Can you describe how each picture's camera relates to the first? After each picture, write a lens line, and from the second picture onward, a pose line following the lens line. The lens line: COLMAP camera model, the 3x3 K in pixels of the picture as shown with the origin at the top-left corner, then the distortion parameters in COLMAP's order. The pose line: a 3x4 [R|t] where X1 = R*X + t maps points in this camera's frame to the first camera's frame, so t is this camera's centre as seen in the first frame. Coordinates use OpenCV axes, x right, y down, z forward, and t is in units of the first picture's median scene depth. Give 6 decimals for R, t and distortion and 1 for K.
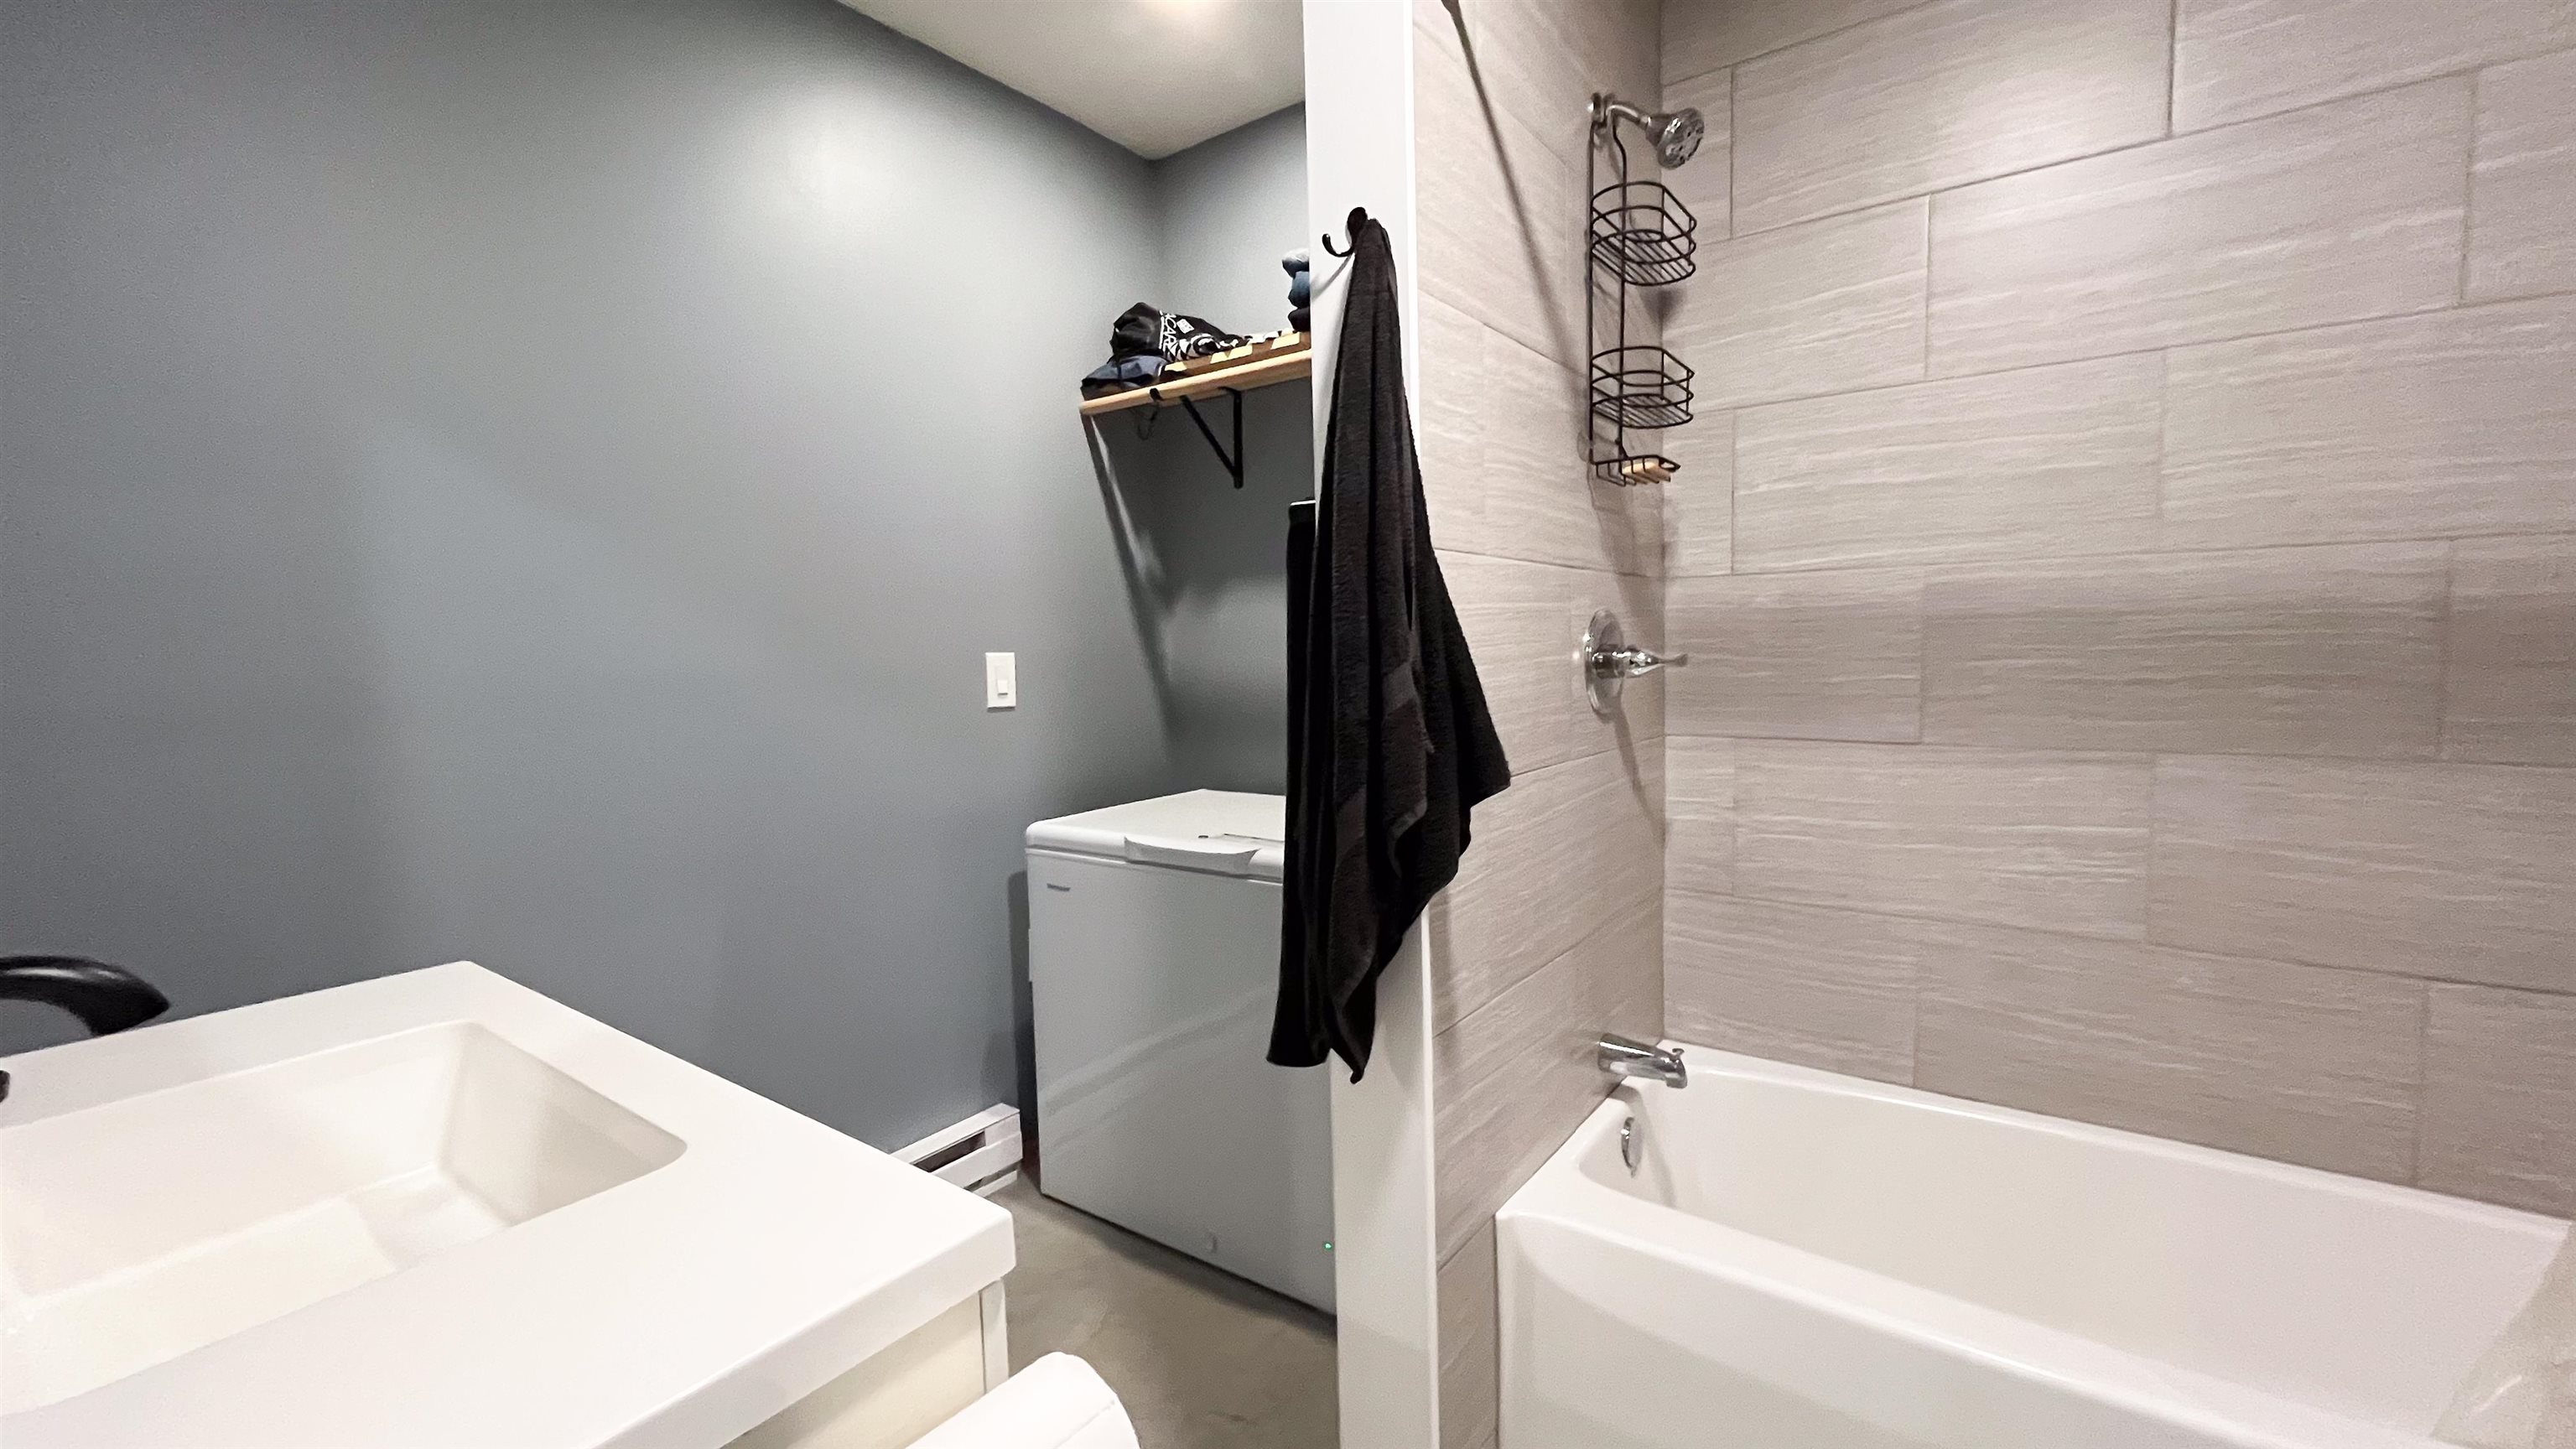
lens RADIAL K [[1038.7, 0, 1297.5], [0, 1038.7, 682.9], [0, 0, 1]] dist [0.002164, -0.012706]
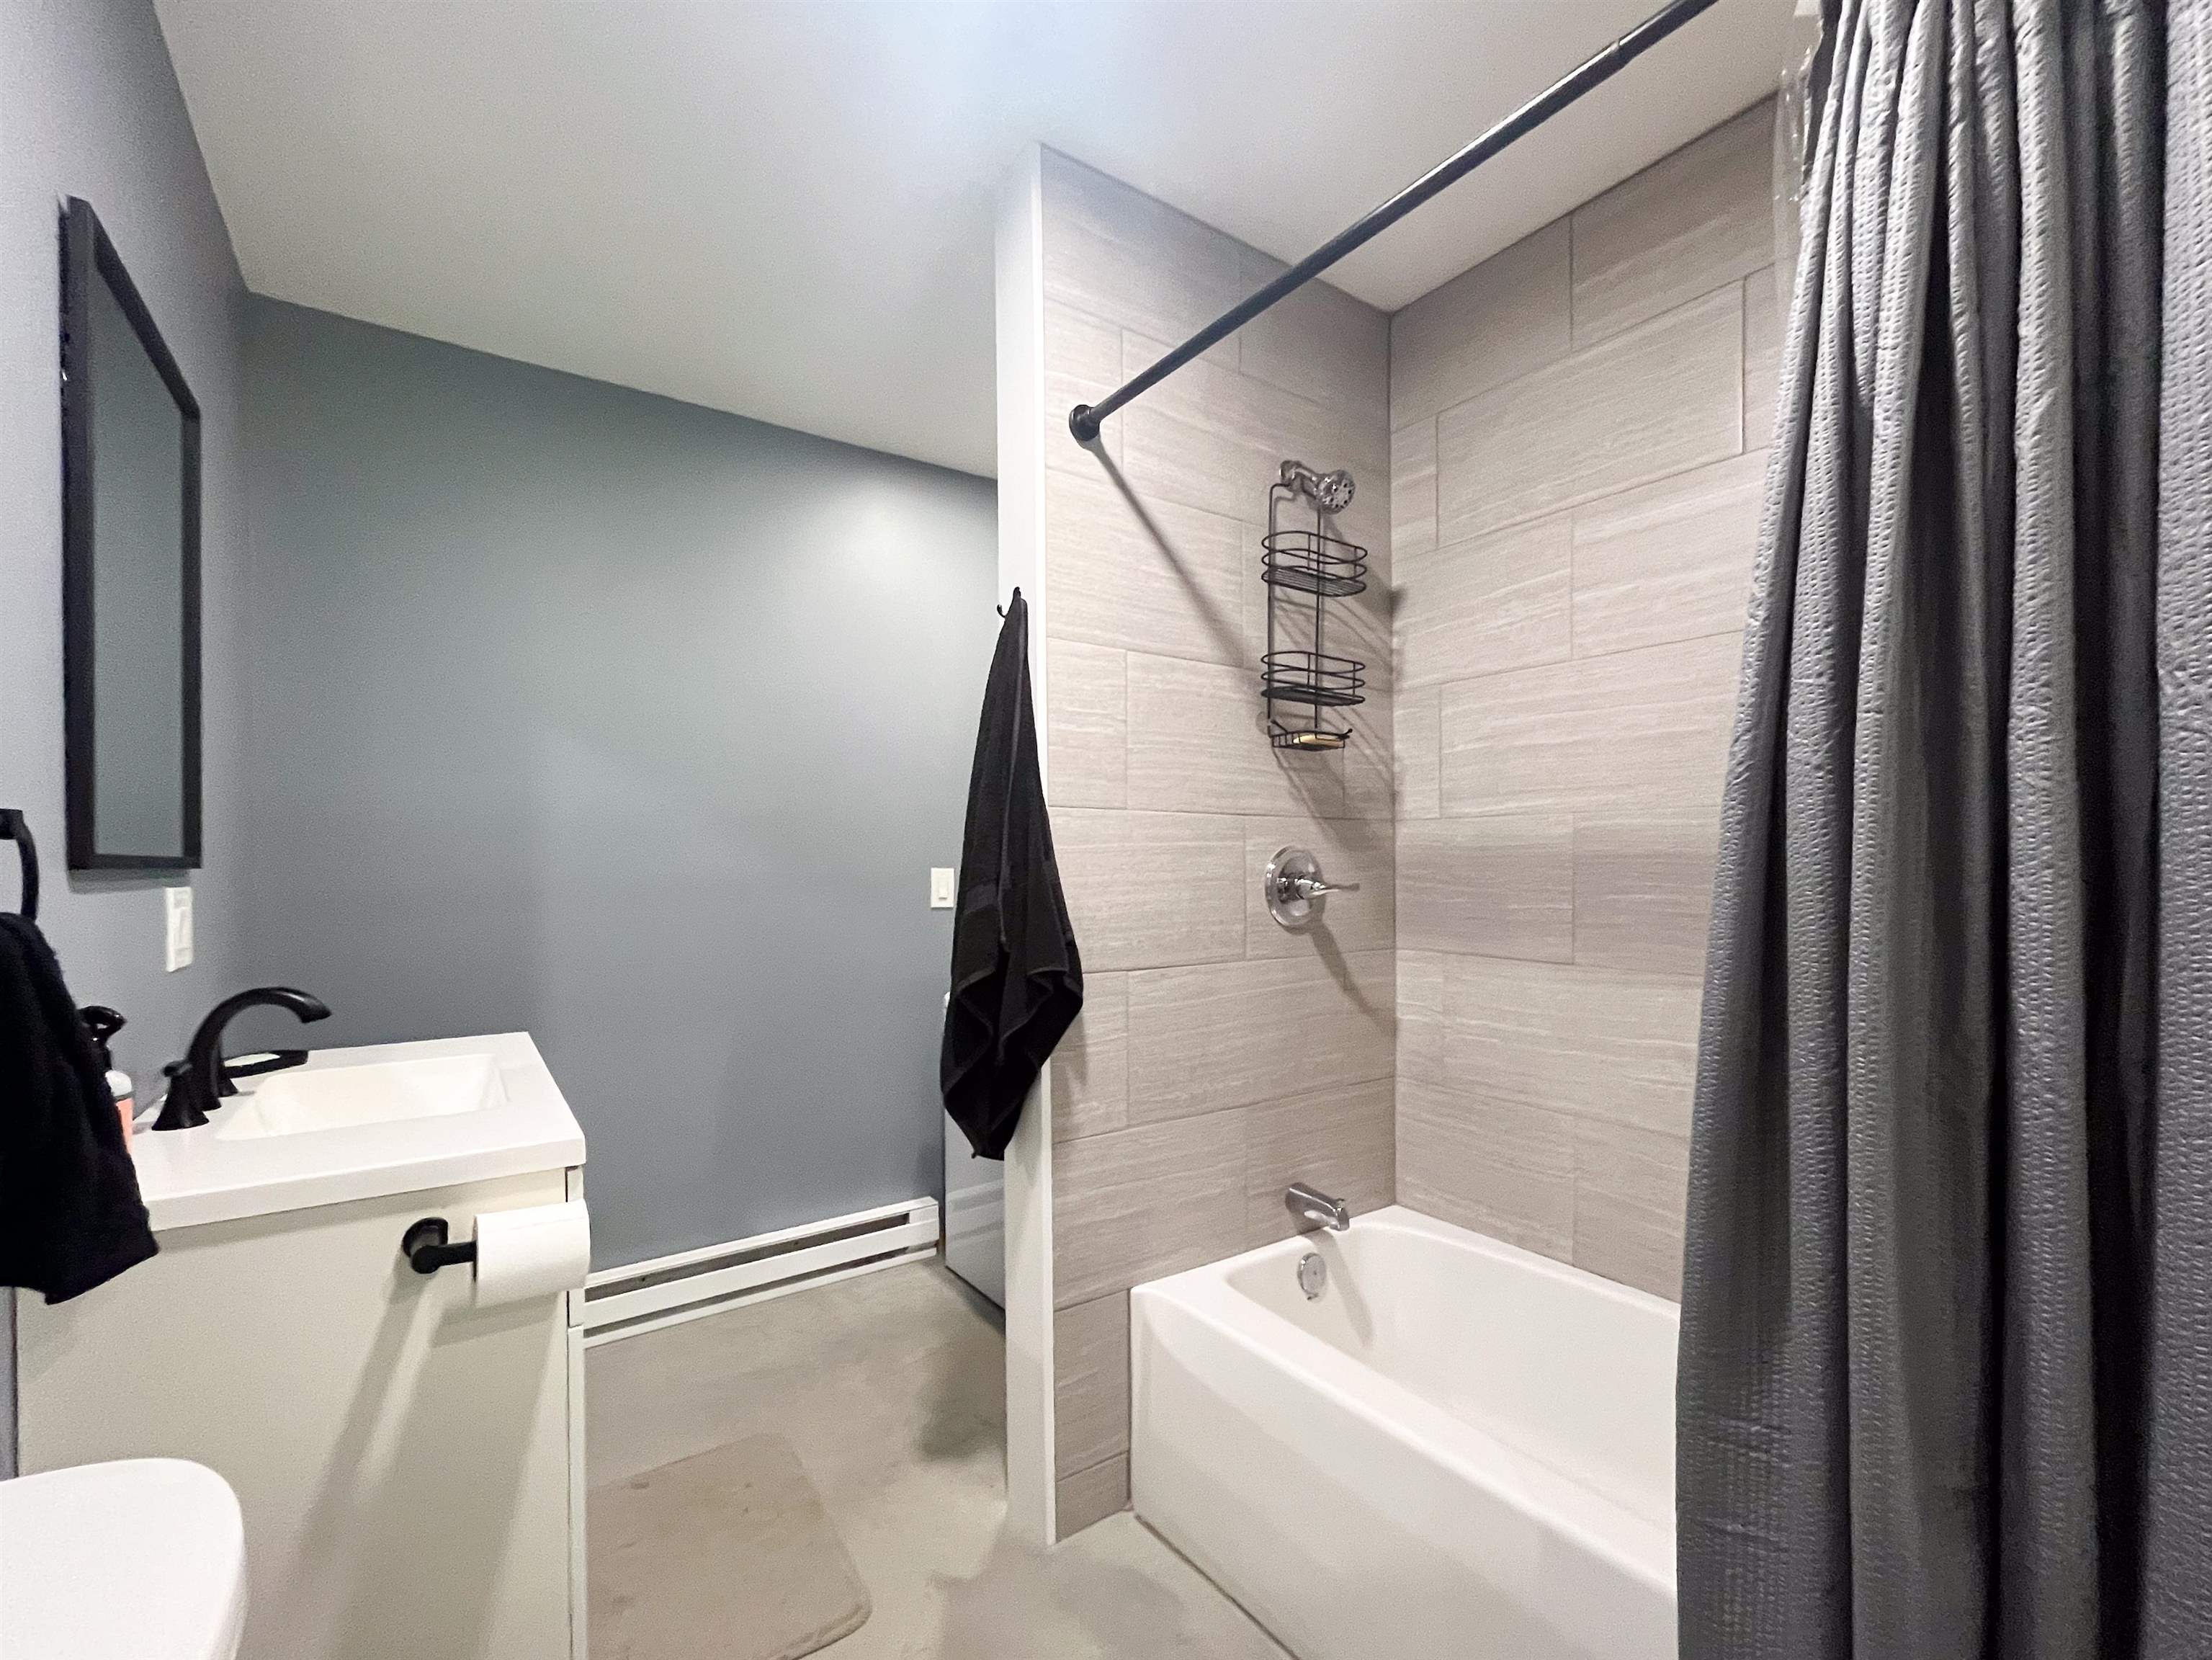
lens RADIAL K [[922.2, 0, 1101.2], [0, 922.2, 838.0], [0, 0, 1]] dist [-0.003714, 0.000280]
pose [[0.951072, 0.011721, -0.308747, 0.408794], [-0.031099, 0.997837, -0.057917, -0.006572], [0.307400, 0.064685, 0.949379, -0.160263]]
